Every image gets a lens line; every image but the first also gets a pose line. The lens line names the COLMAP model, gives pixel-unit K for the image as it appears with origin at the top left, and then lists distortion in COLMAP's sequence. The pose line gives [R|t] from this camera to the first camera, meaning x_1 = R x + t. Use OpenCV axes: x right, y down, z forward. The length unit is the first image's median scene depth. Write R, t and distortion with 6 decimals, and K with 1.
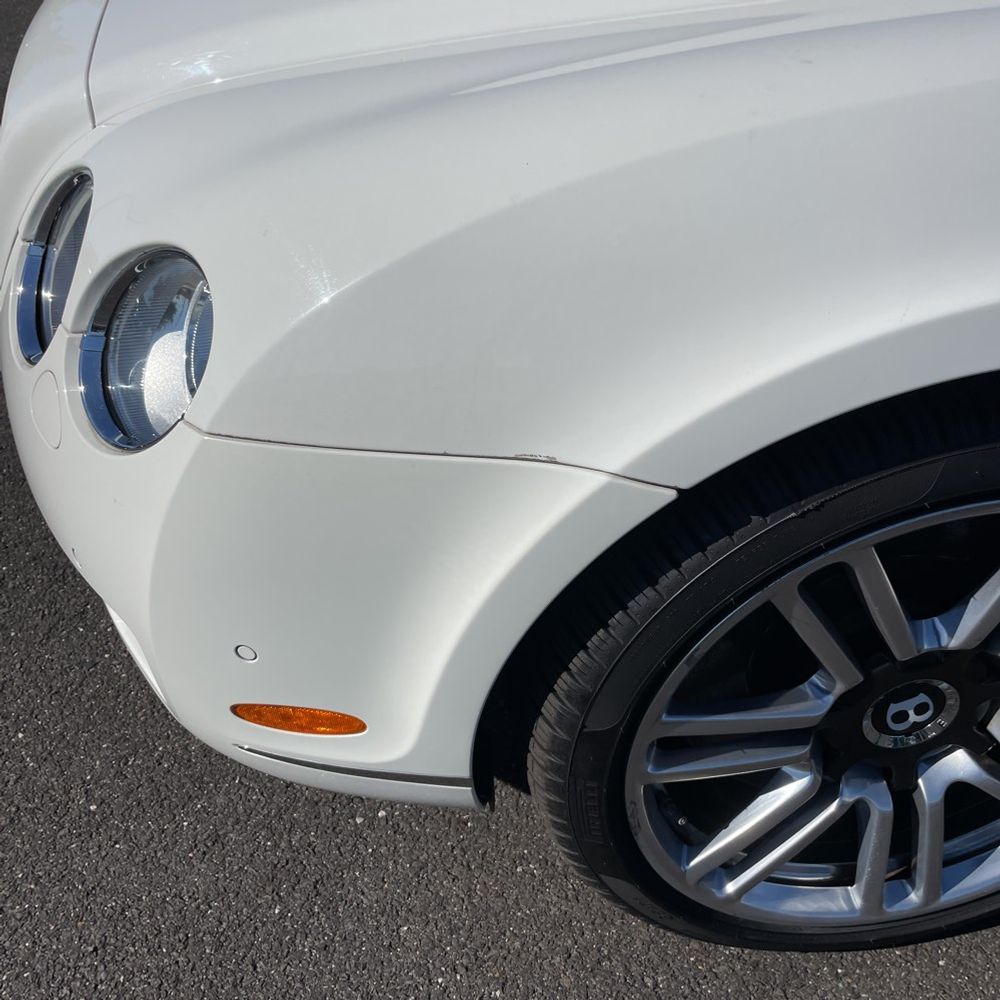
lens RADIAL K [[1020.3, 0, 517.9], [0, 1020.3, 498.4], [0, 0, 1]] dist [0.083105, -0.122344]
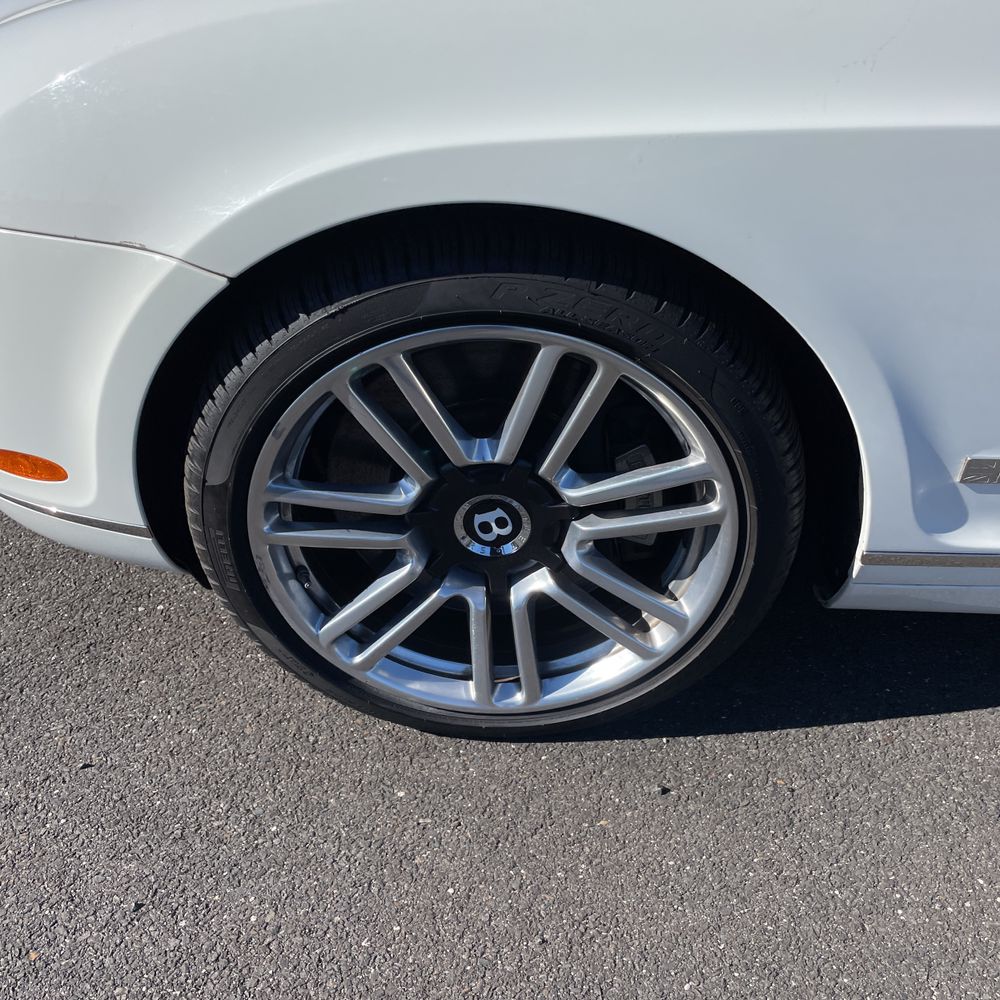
lens RADIAL K [[1013.7, 0, 495.9], [0, 1013.7, 522.3], [0, 0, 1]] dist [0.100192, -0.149264]
pose [[0.987027, 0.125457, -0.100190, 0.503620], [-0.124571, 0.992096, 0.015071, 0.183211], [0.101289, -0.002395, 0.994854, -0.242705]]
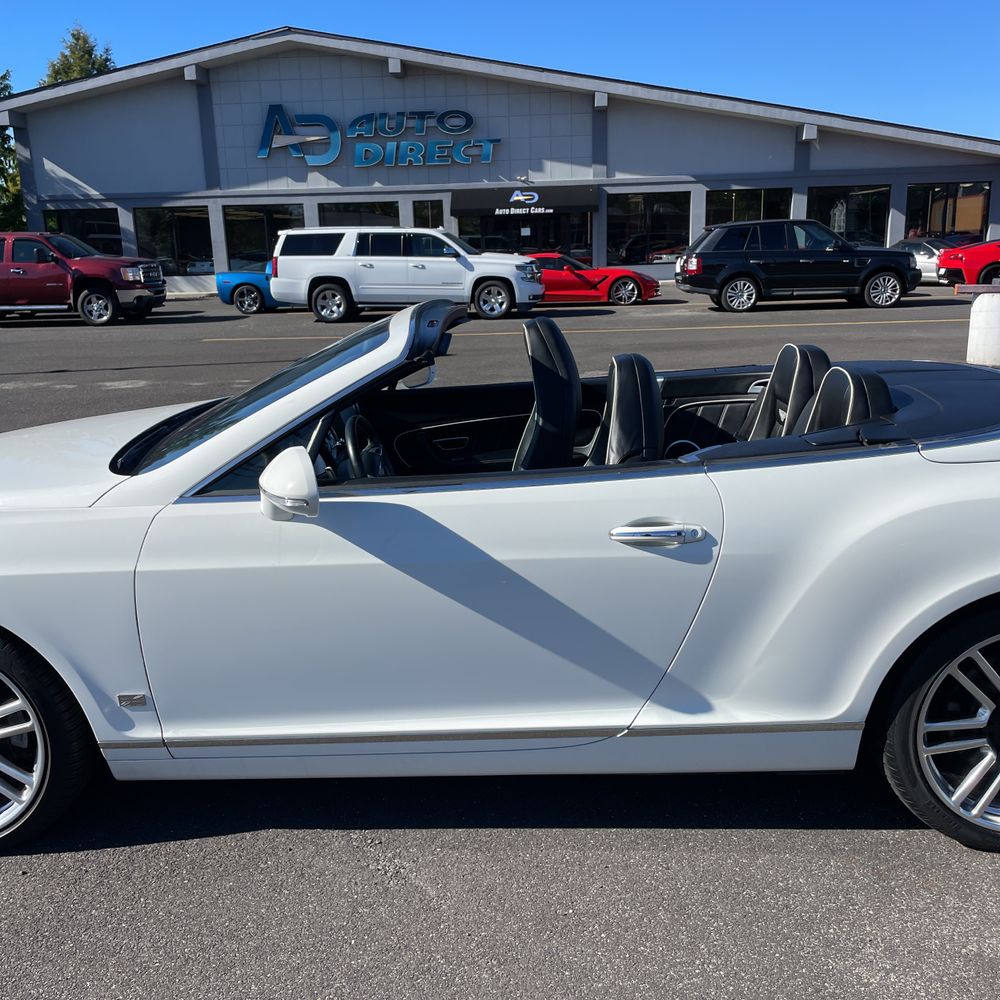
lens RADIAL K [[1014.4, 0, 497.1], [0, 1014.4, 482.1], [0, 0, 1]] dist [0.103310, -0.153374]
pose [[0.987555, 0.048869, -0.149490, 2.256163], [-0.105337, 0.911339, -0.397951, 0.534188], [0.116789, 0.408746, 0.905145, -1.688496]]
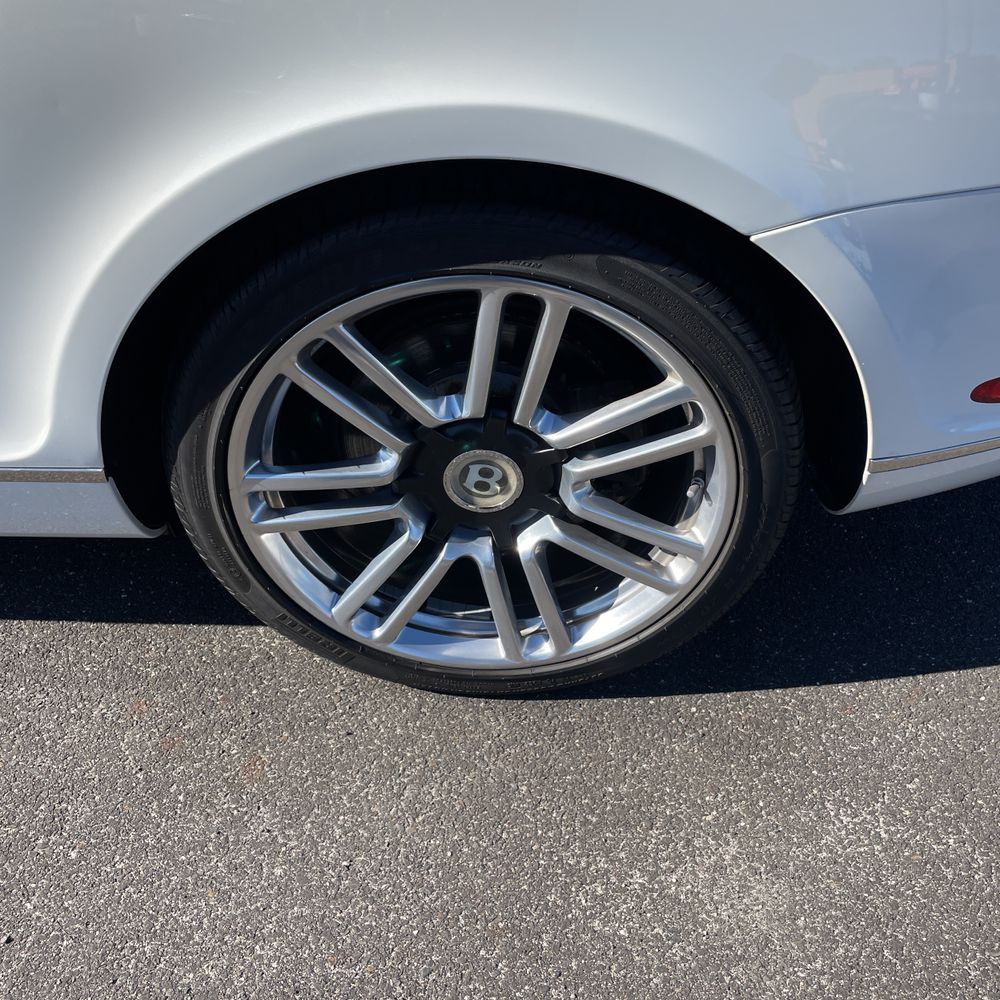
lens RADIAL K [[1020.3, 0, 517.9], [0, 1020.3, 498.4], [0, 0, 1]] dist [0.083105, -0.122344]
pose [[0.988967, 0.142170, -0.041627, 3.333489], [-0.139200, 0.987981, 0.067203, -0.168950], [0.050681, -0.060667, 0.996871, -0.015560]]
